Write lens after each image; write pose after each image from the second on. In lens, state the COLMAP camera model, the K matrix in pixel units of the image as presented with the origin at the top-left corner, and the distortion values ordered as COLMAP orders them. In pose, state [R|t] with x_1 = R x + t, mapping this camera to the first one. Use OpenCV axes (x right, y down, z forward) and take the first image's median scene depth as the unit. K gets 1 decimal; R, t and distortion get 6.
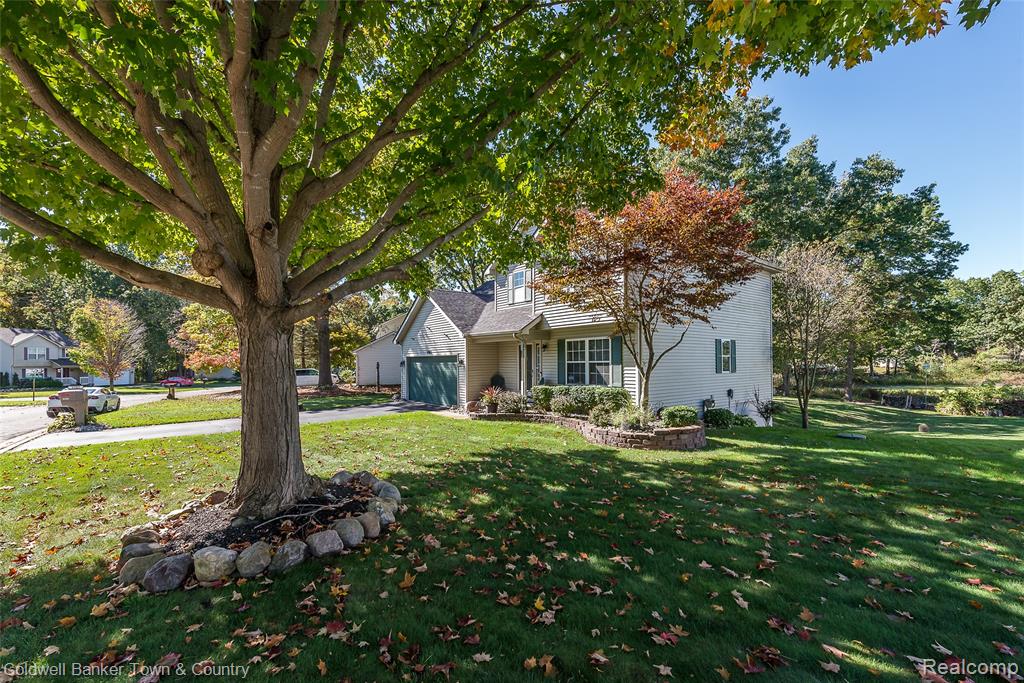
lens RADIAL K [[417.2, 0, 510.5], [0, 417.2, 359.3], [0, 0, 1]] dist [0.010910, -0.000027]
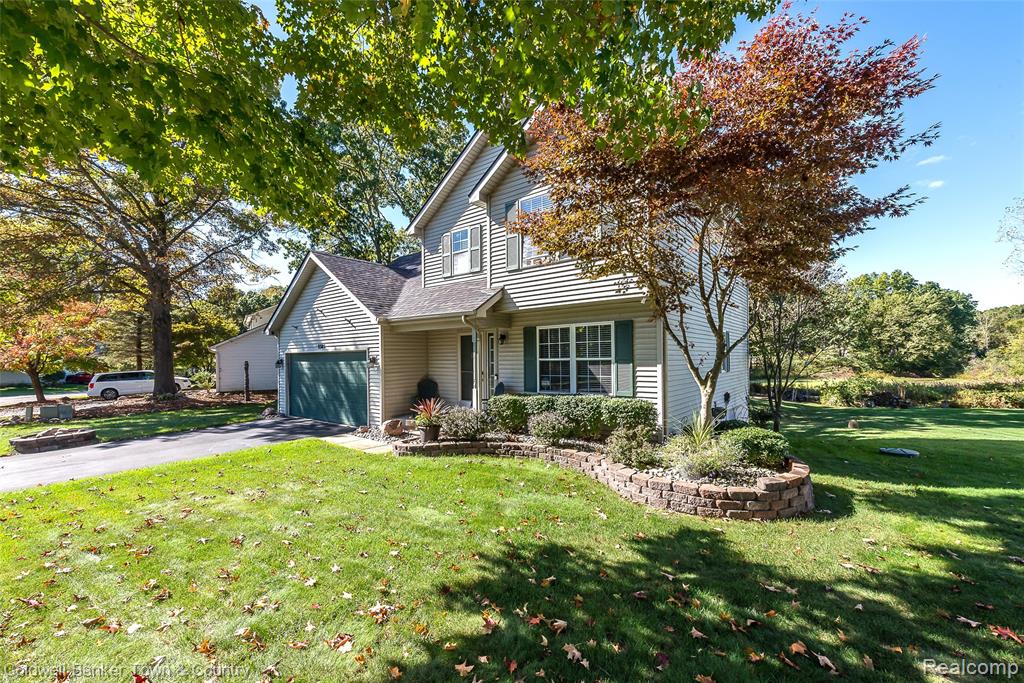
lens RADIAL K [[417.2, 0, 510.5], [0, 417.2, 359.3], [0, 0, 1]] dist [0.010910, -0.000027]
pose [[0.972610, -0.003856, 0.232413, -0.063567], [0.002761, 0.999984, 0.005037, 0.002095], [-0.232429, -0.004257, 0.972604, 0.314150]]
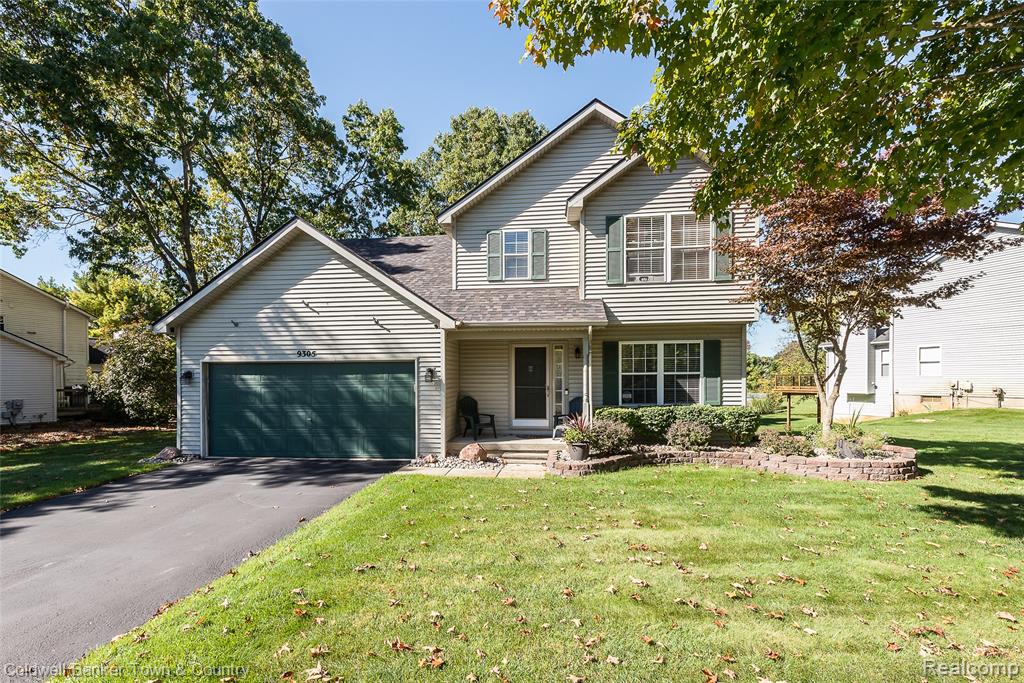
lens RADIAL K [[448.7, 0, 510.3], [0, 448.7, 386.3], [0, 0, 1]] dist [0.011932, 0.000006]
pose [[0.690234, -0.006172, 0.723560, -0.495276], [-0.003975, 0.999916, 0.012322, 0.017232], [-0.723576, -0.011381, 0.690151, 0.557764]]
